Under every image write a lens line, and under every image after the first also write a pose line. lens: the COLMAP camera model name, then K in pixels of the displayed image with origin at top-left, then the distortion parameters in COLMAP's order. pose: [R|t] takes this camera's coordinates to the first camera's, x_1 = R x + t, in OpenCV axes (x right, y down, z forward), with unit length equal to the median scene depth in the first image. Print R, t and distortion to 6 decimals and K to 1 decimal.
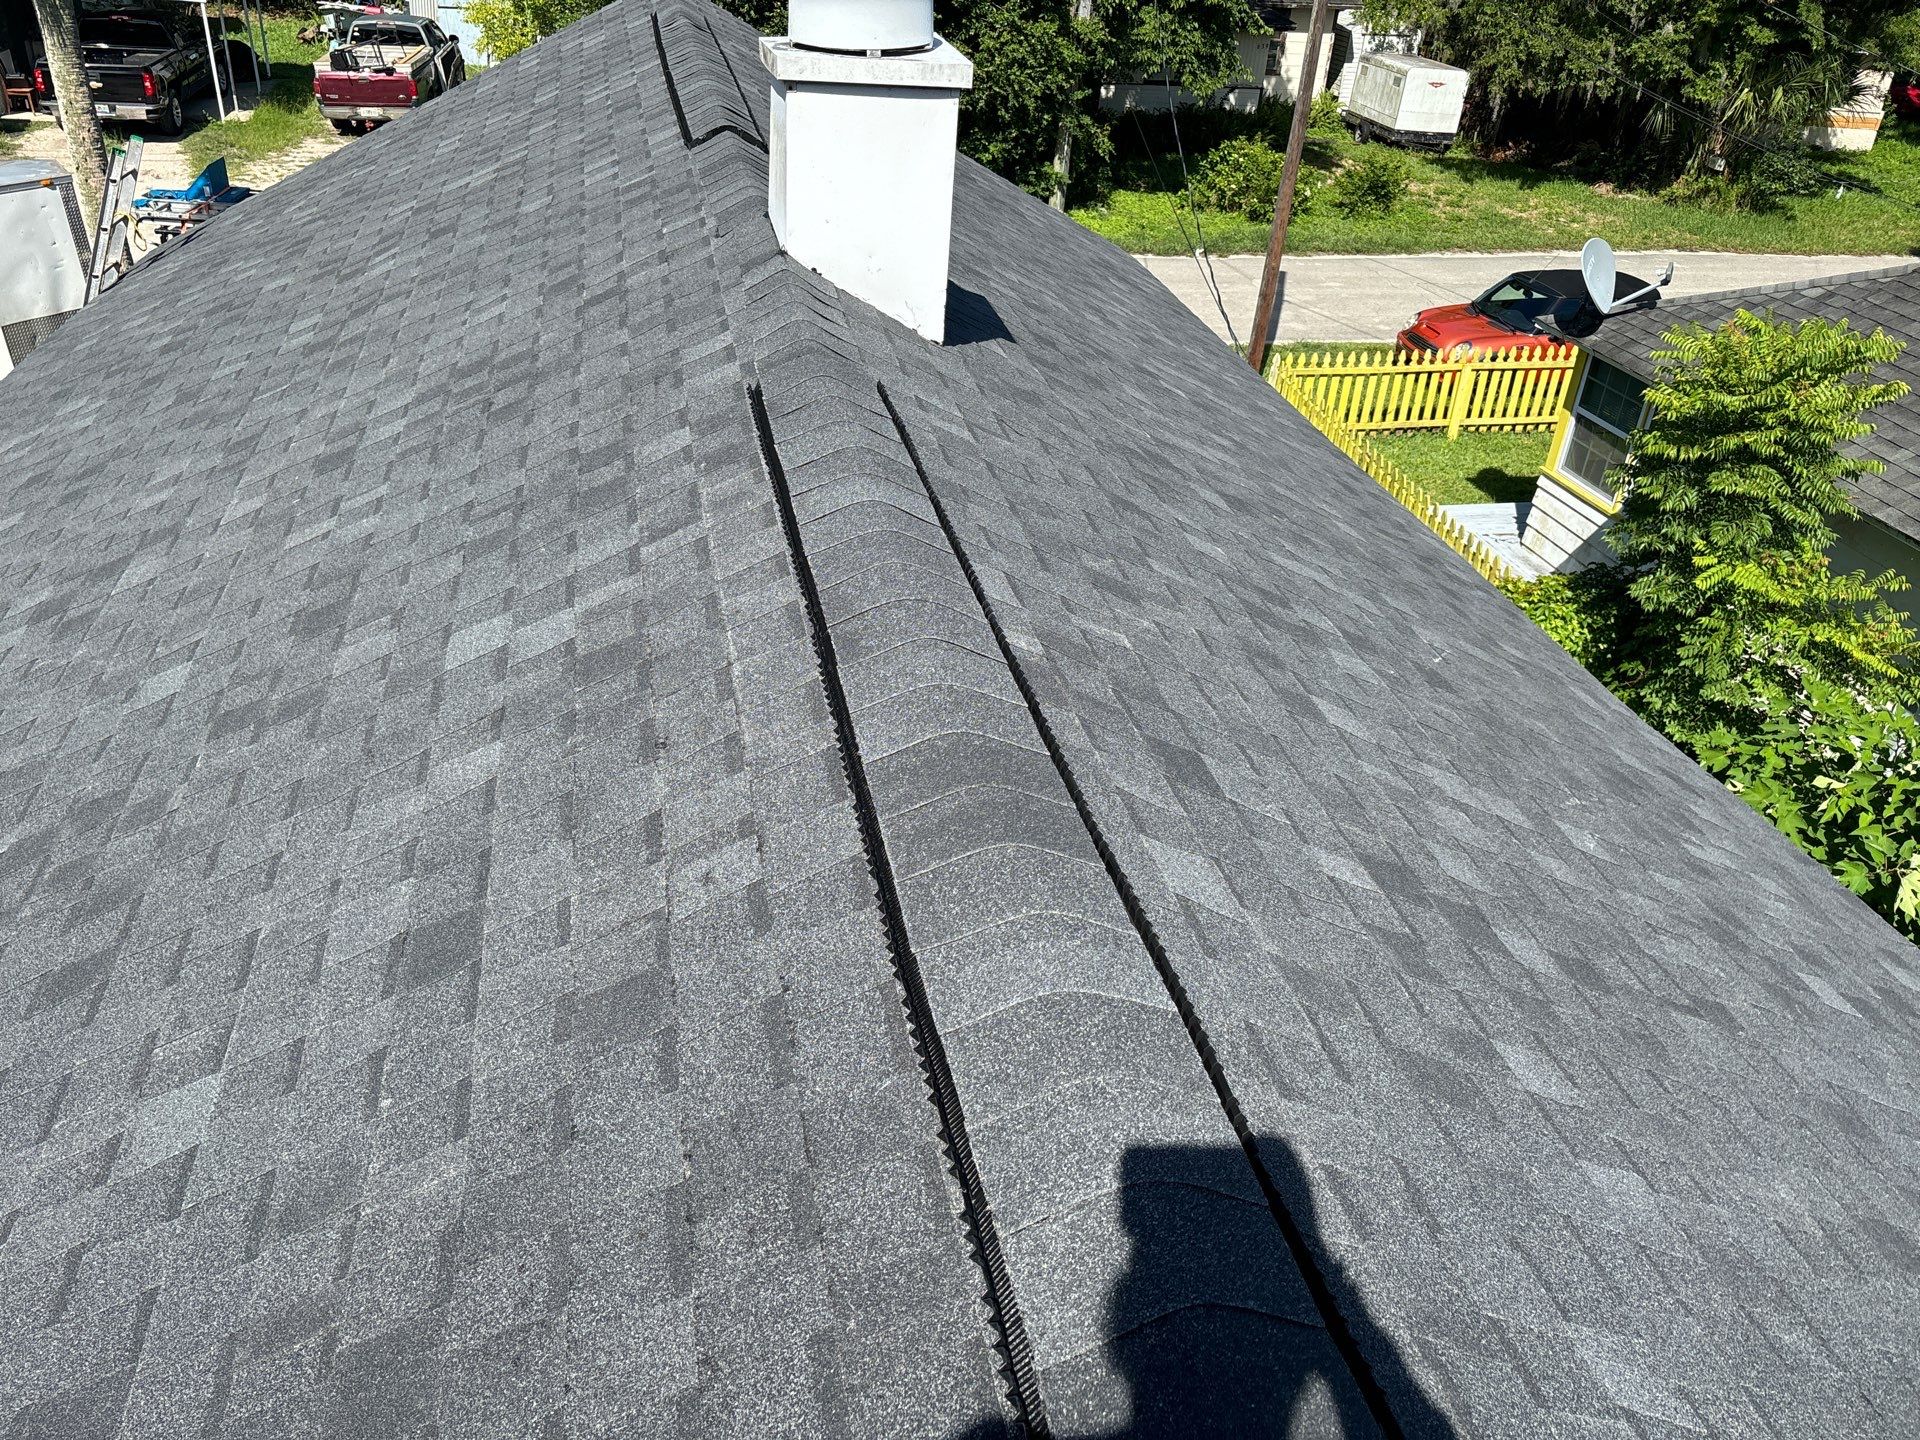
lens RADIAL K [[1488.4, 0, 963.7], [0, 1488.4, 712.0], [0, 0, 1]] dist [0.035793, -0.047261]
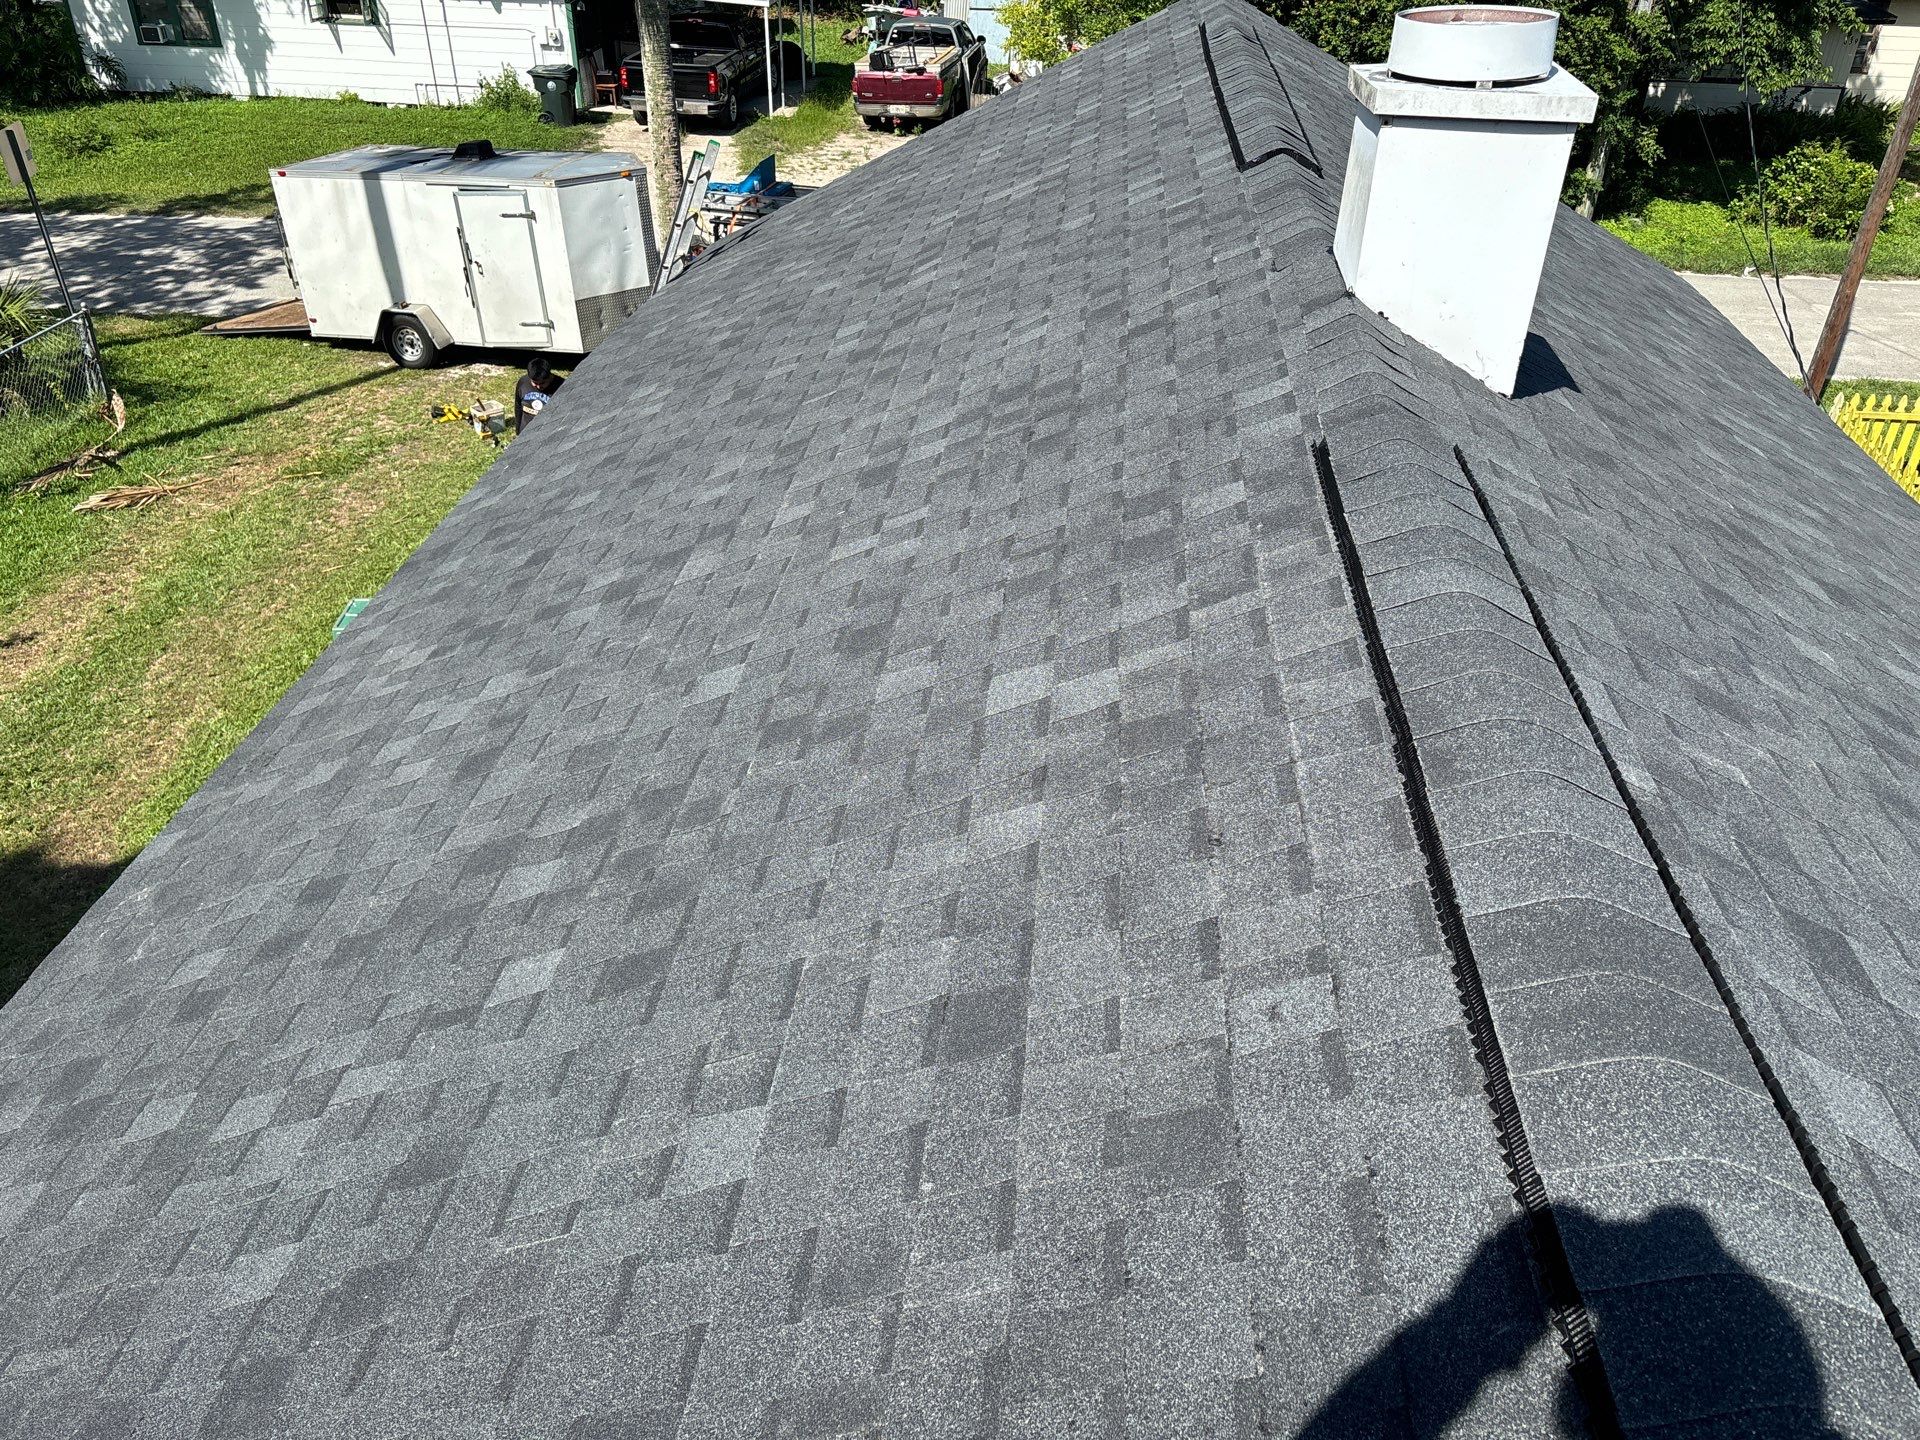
lens RADIAL K [[1452.7, 0, 963.8], [0, 1452.7, 713.7], [0, 0, 1]] dist [0.031047, -0.028045]
pose [[0.956146, 0.117831, -0.268145, -0.093973], [-0.112834, 0.993031, 0.034028, -0.057718], [0.270286, -0.002280, 0.962777, 0.049707]]
